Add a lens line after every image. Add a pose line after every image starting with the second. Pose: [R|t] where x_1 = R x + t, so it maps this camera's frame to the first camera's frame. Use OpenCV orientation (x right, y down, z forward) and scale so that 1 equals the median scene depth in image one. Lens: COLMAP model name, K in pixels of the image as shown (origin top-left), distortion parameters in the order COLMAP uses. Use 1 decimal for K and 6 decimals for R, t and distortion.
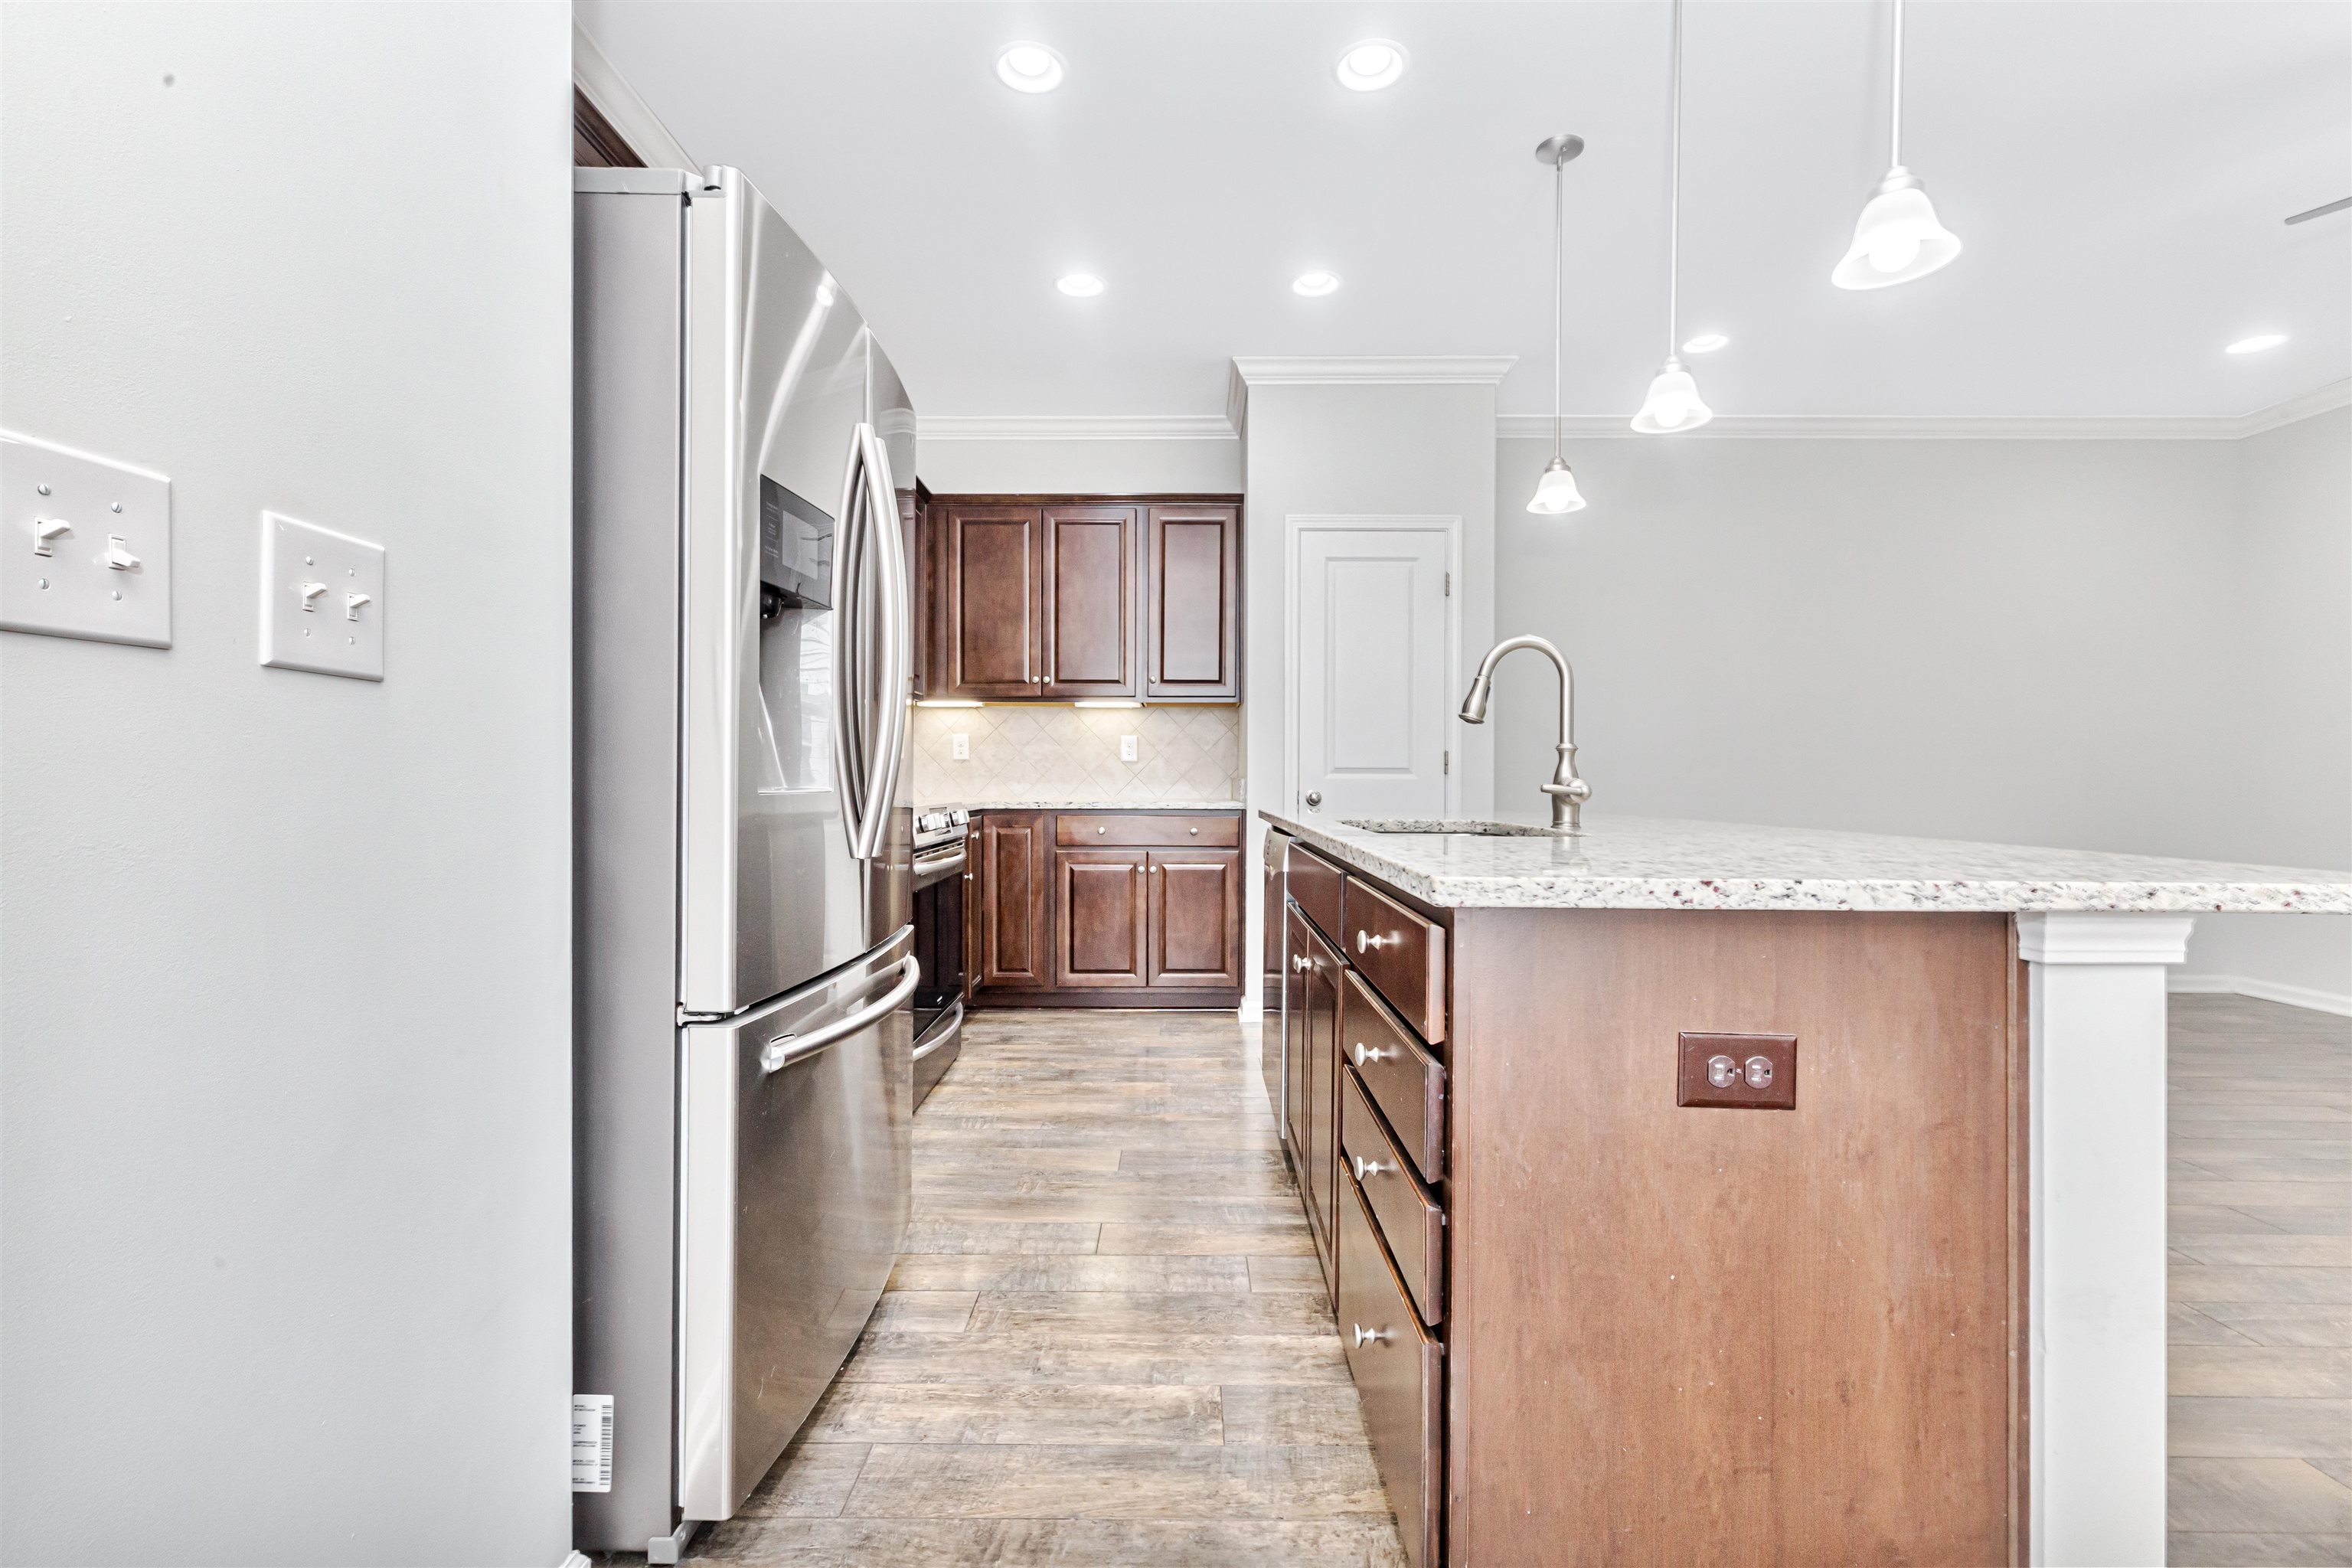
lens RADIAL K [[1055.6, 0, 1181.4], [0, 1055.6, 774.9], [0, 0, 1]] dist [0.003703, 0.001693]
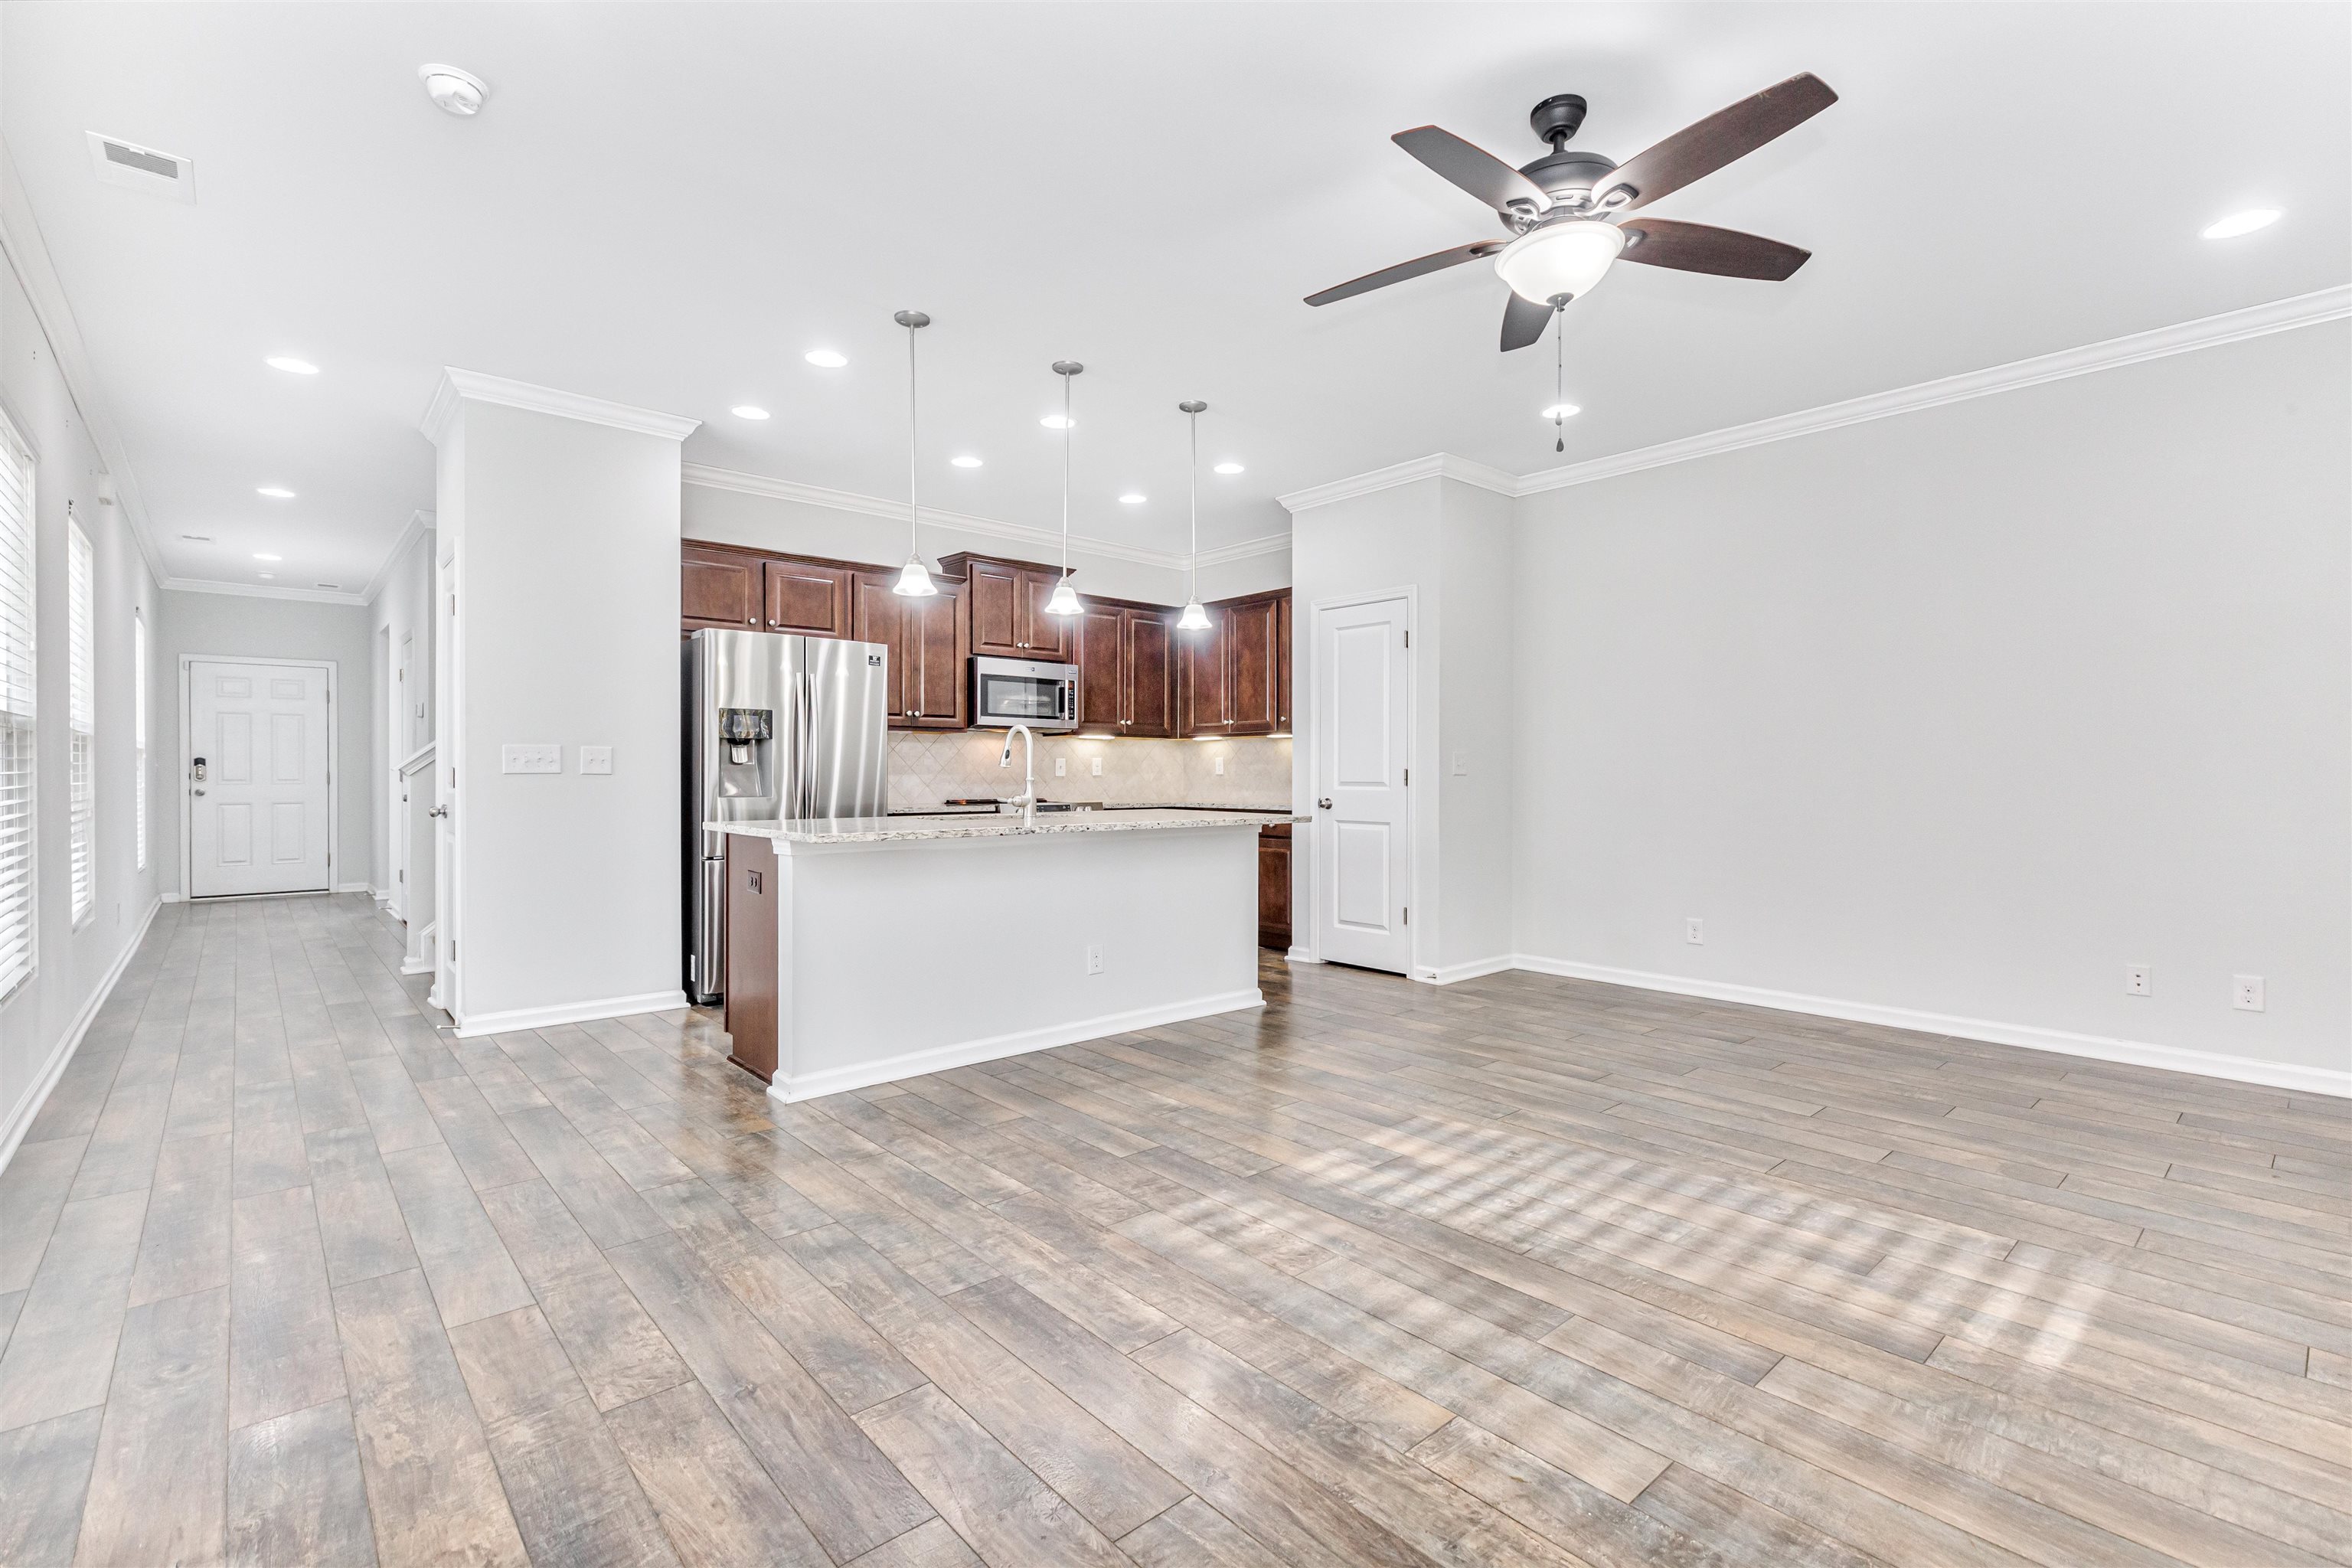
lens RADIAL K [[1055.6, 0, 1172.7], [0, 1055.6, 775.8], [0, 0, 1]] dist [0.003703, 0.001693]
pose [[0.663603, -0.002475, -0.748081, 2.063606], [0.003159, 0.999995, -0.000506, -0.029725], [0.748079, -0.002027, 0.663607, -0.139465]]
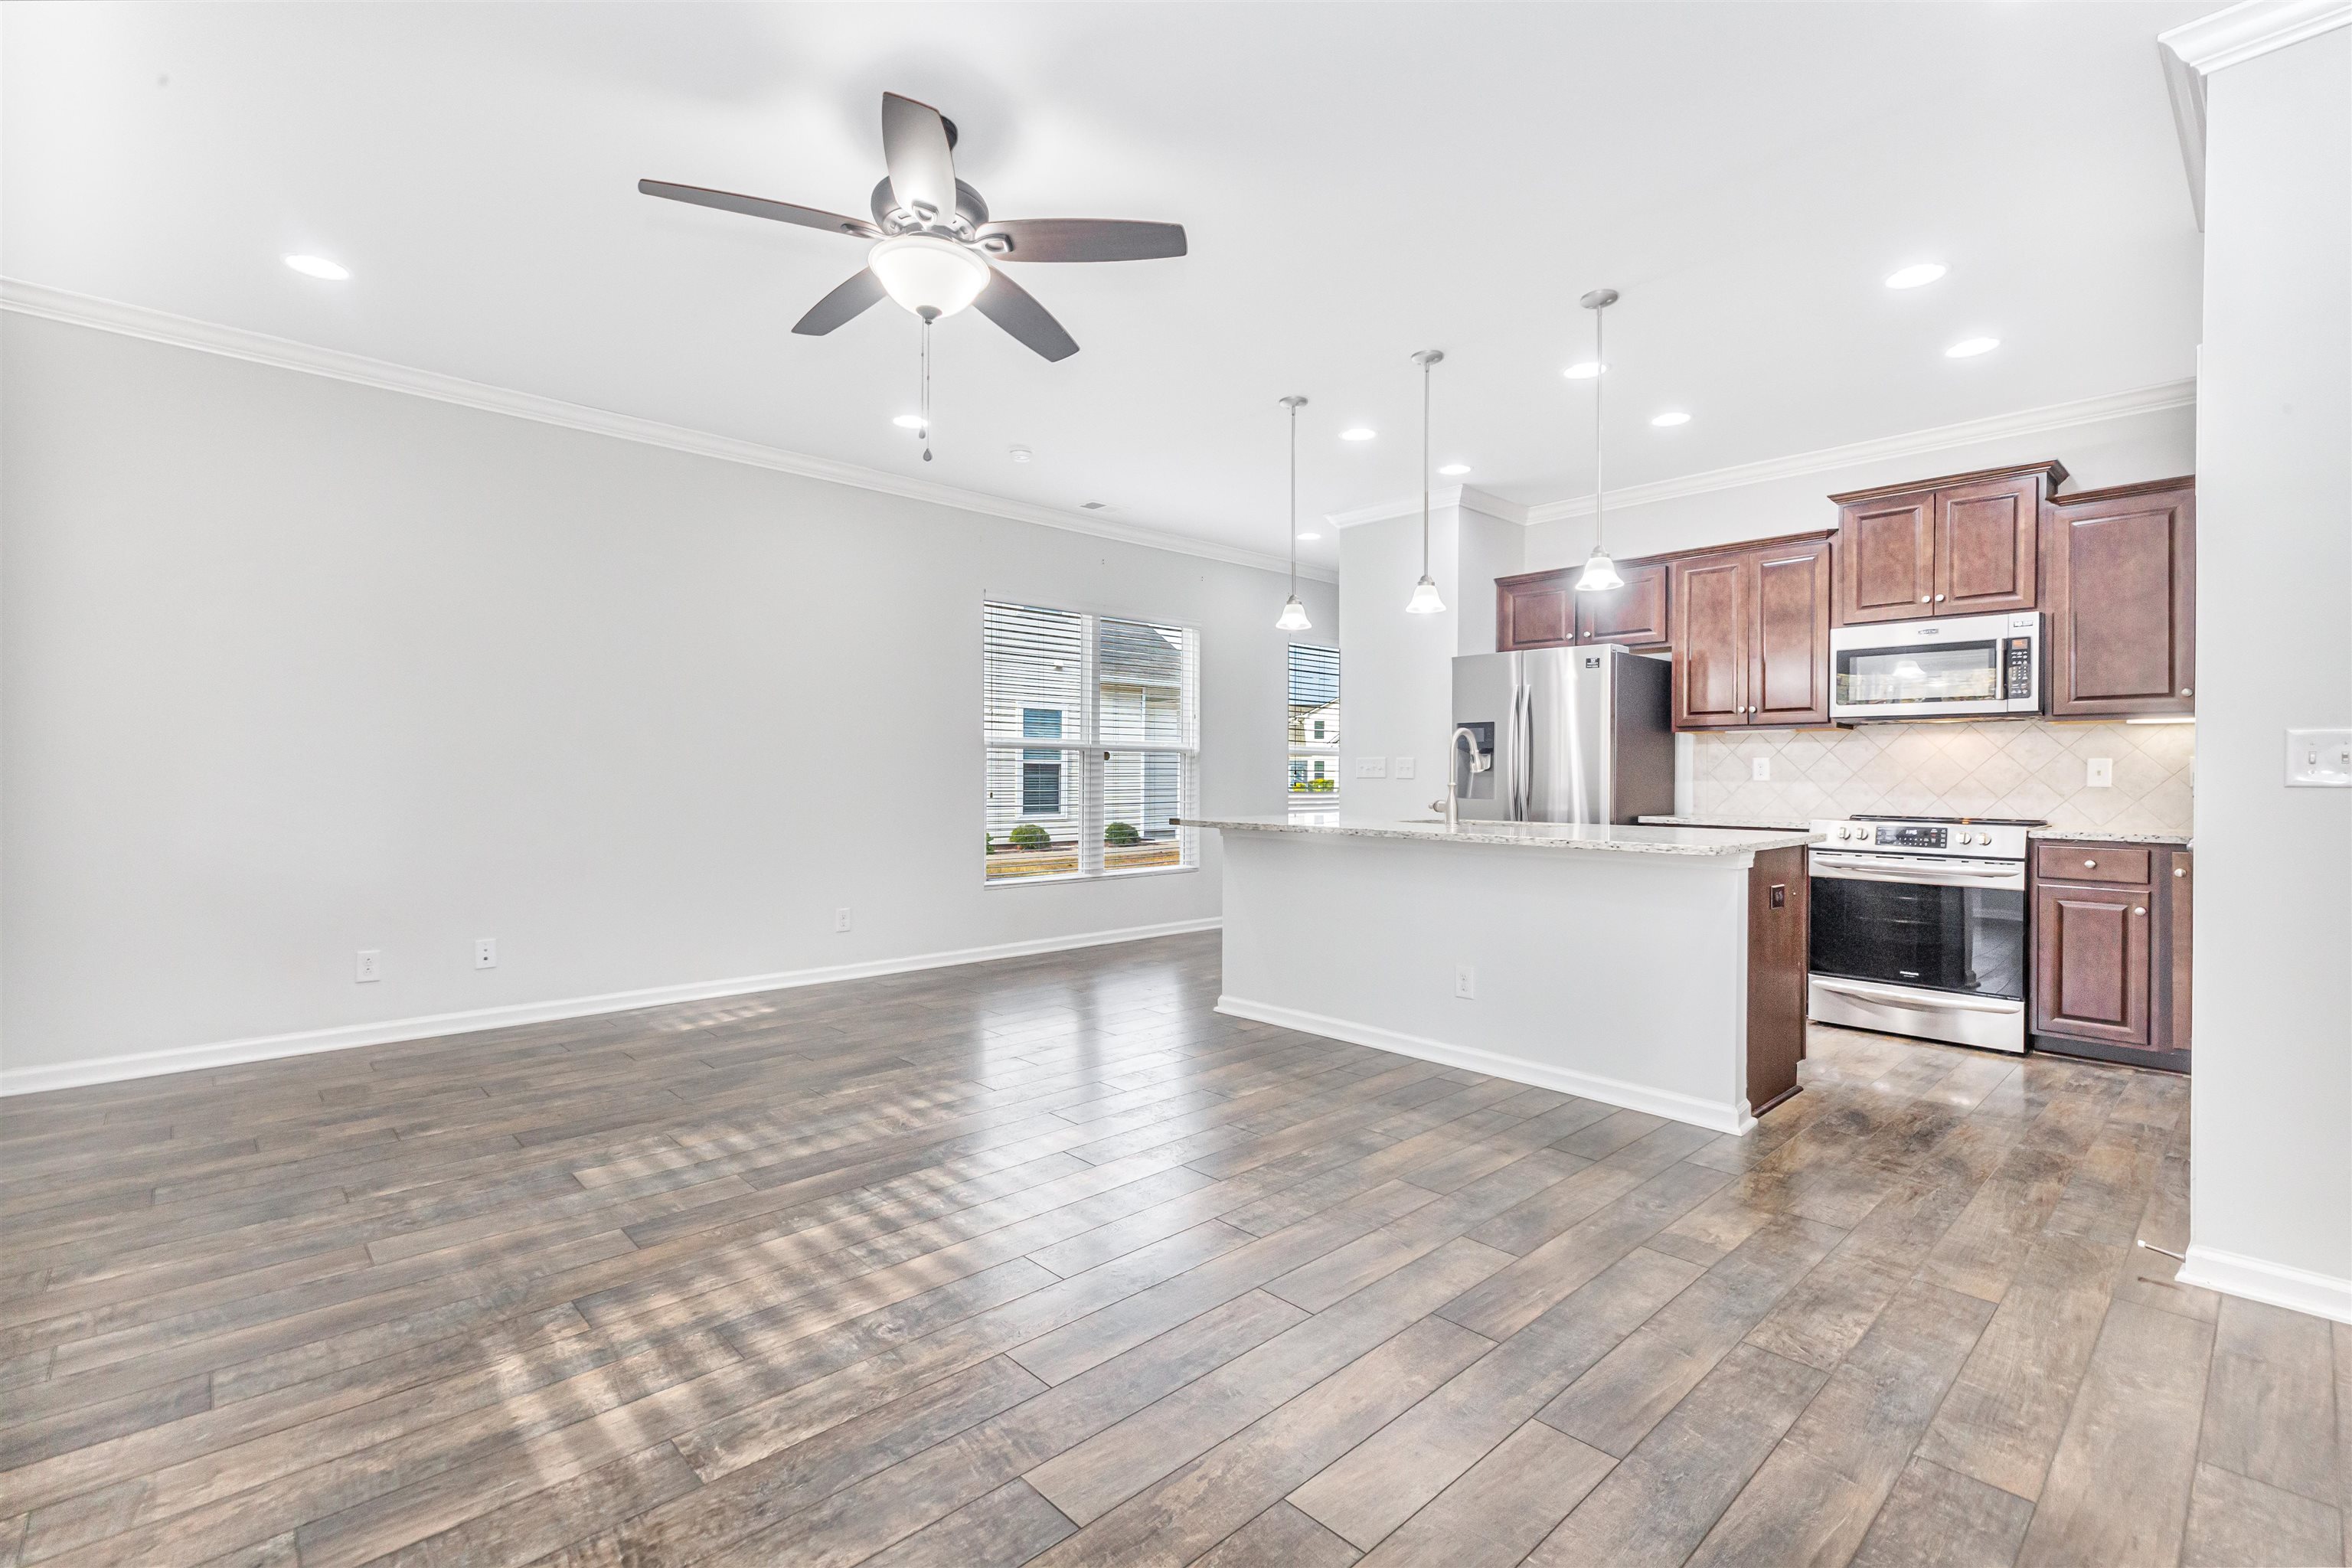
lens RADIAL K [[1055.6, 0, 1175.7], [0, 1055.6, 773.4], [0, 0, 1]] dist [0.003703, 0.001693]
pose [[-0.728778, -0.008861, -0.684693, 2.086835], [-0.007360, 0.999960, -0.005107, -0.031933], [0.684710, 0.001317, -0.728814, 2.075244]]
